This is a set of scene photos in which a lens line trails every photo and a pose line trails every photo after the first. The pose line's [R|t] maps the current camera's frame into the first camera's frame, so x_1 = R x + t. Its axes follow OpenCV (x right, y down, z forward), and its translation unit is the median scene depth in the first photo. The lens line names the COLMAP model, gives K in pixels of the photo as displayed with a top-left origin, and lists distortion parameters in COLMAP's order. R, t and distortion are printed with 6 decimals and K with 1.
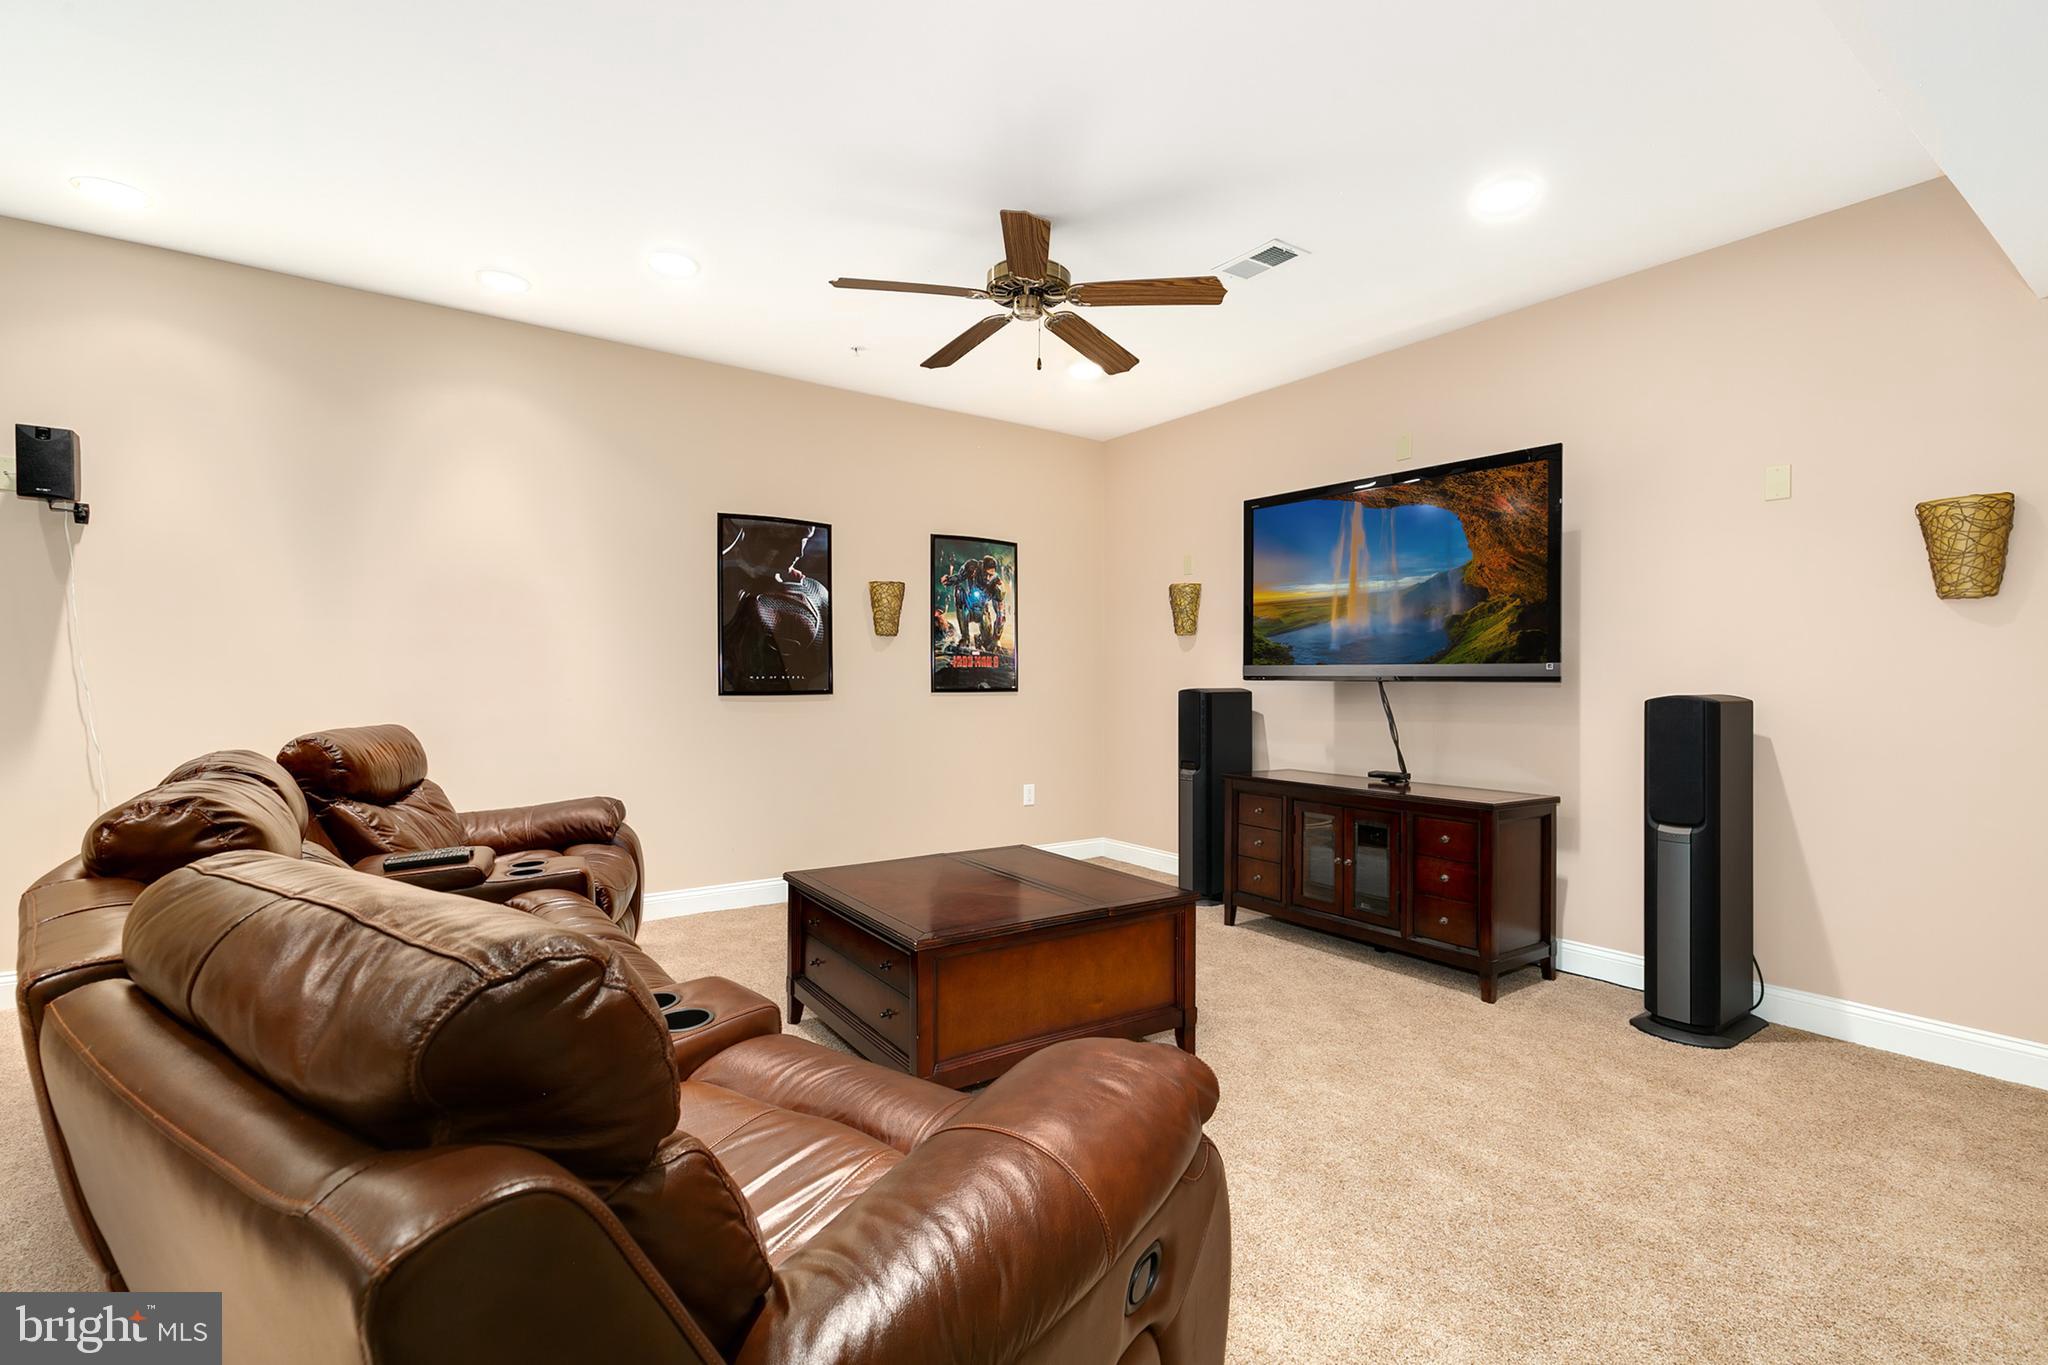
lens RADIAL K [[920.1, 0, 1020.6], [0, 920.1, 672.1], [0, 0, 1]] dist [0.000795, -0.000341]
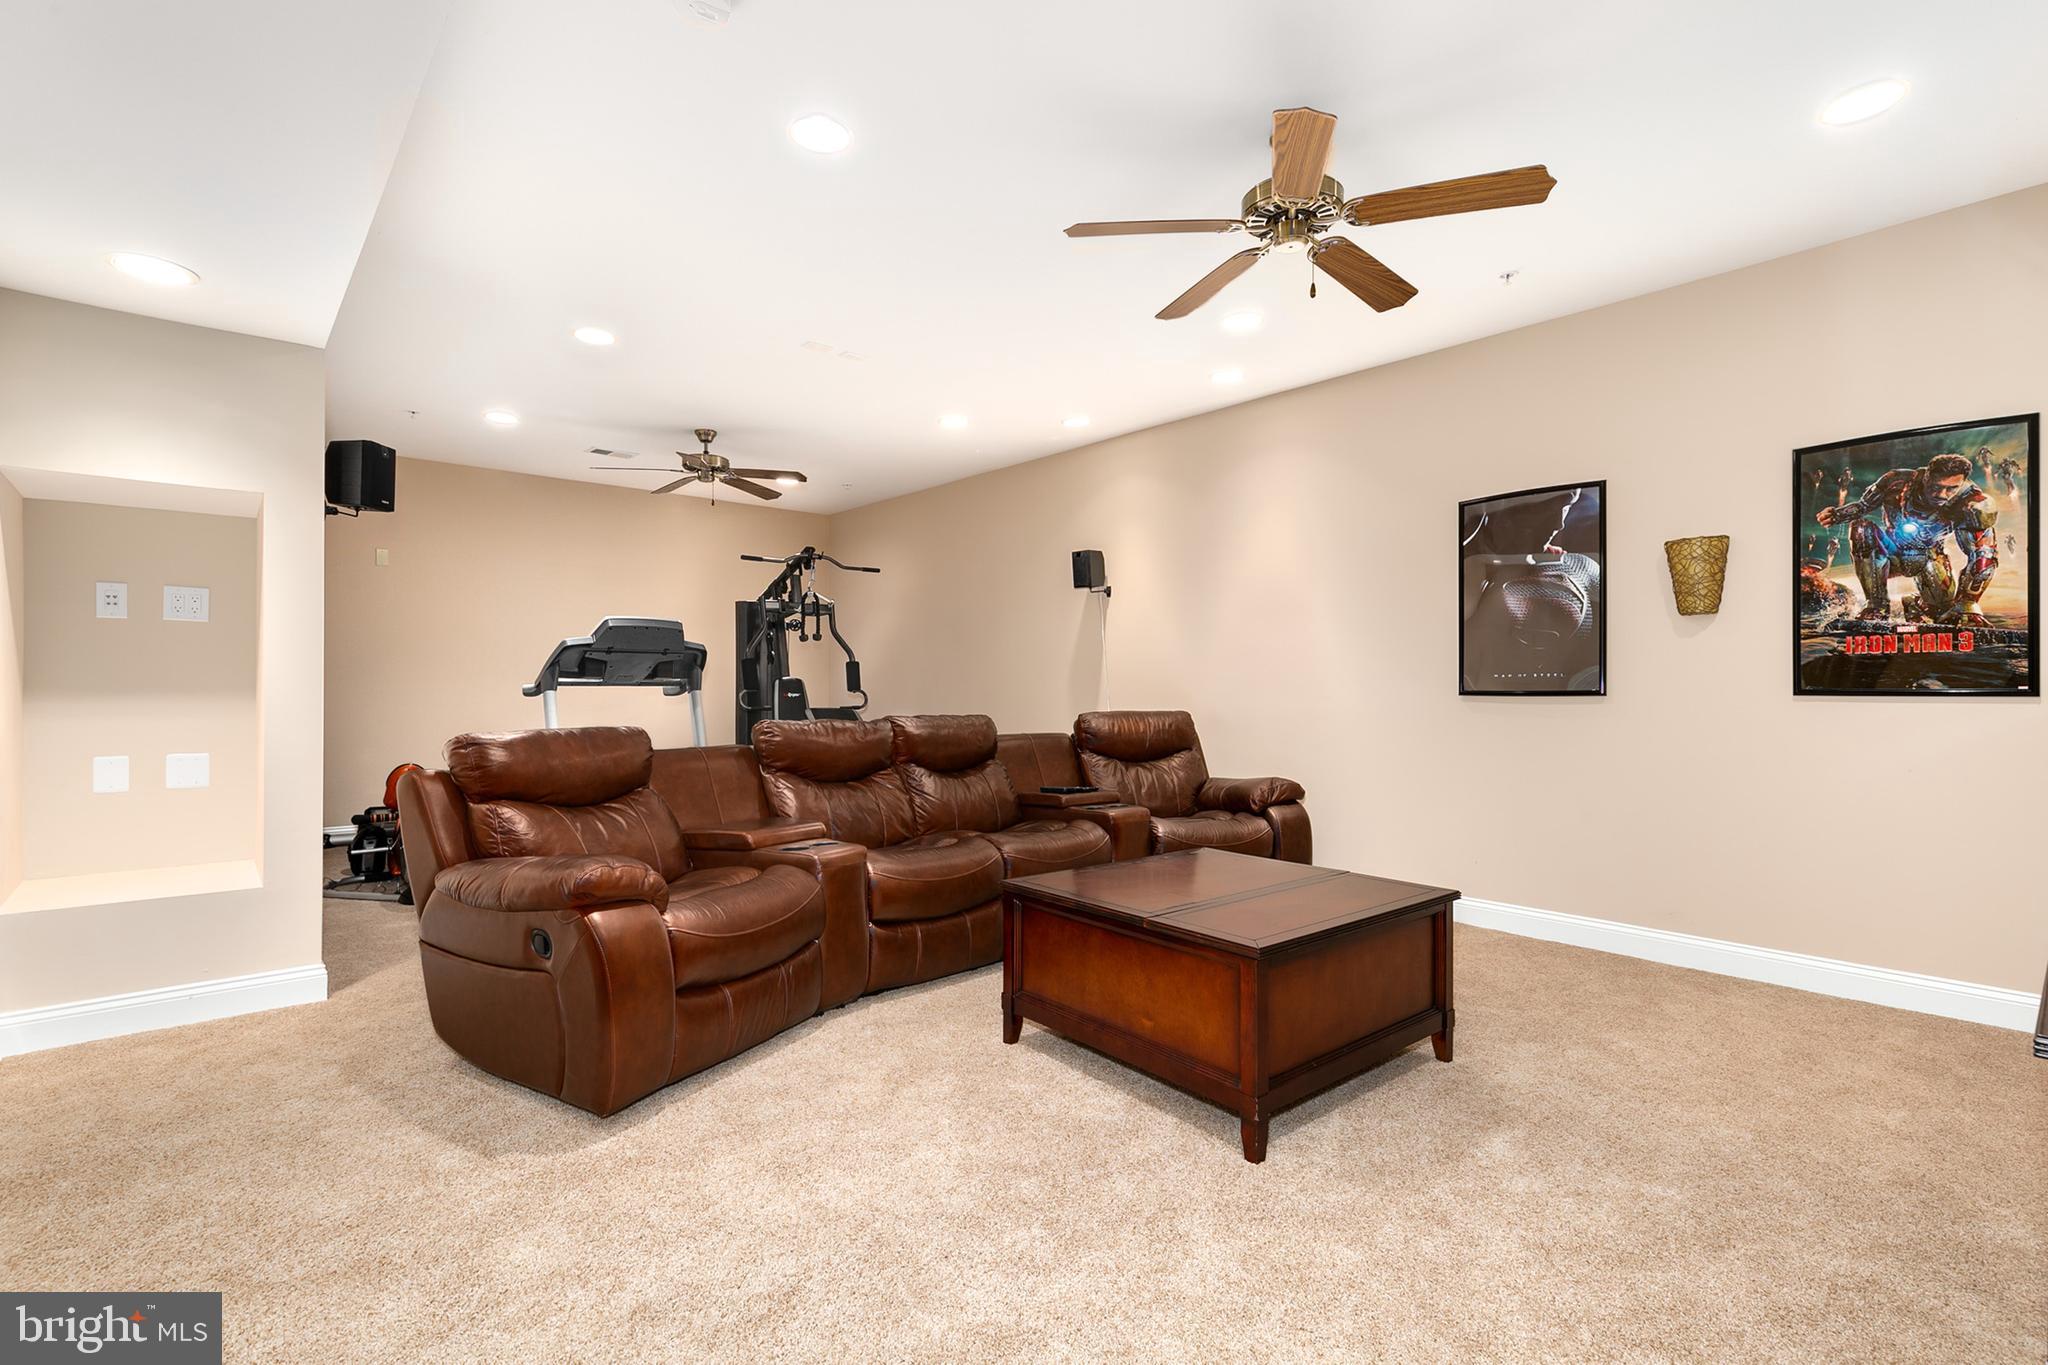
lens RADIAL K [[920.1, 0, 1020.7], [0, 920.1, 683.4], [0, 0, 1]] dist [0.000795, -0.000341]
pose [[0.080136, -0.007917, -0.996752, 0.493633], [0.002769, 0.999966, -0.007720, 0.016851], [0.996780, -0.002141, 0.080156, 0.402004]]
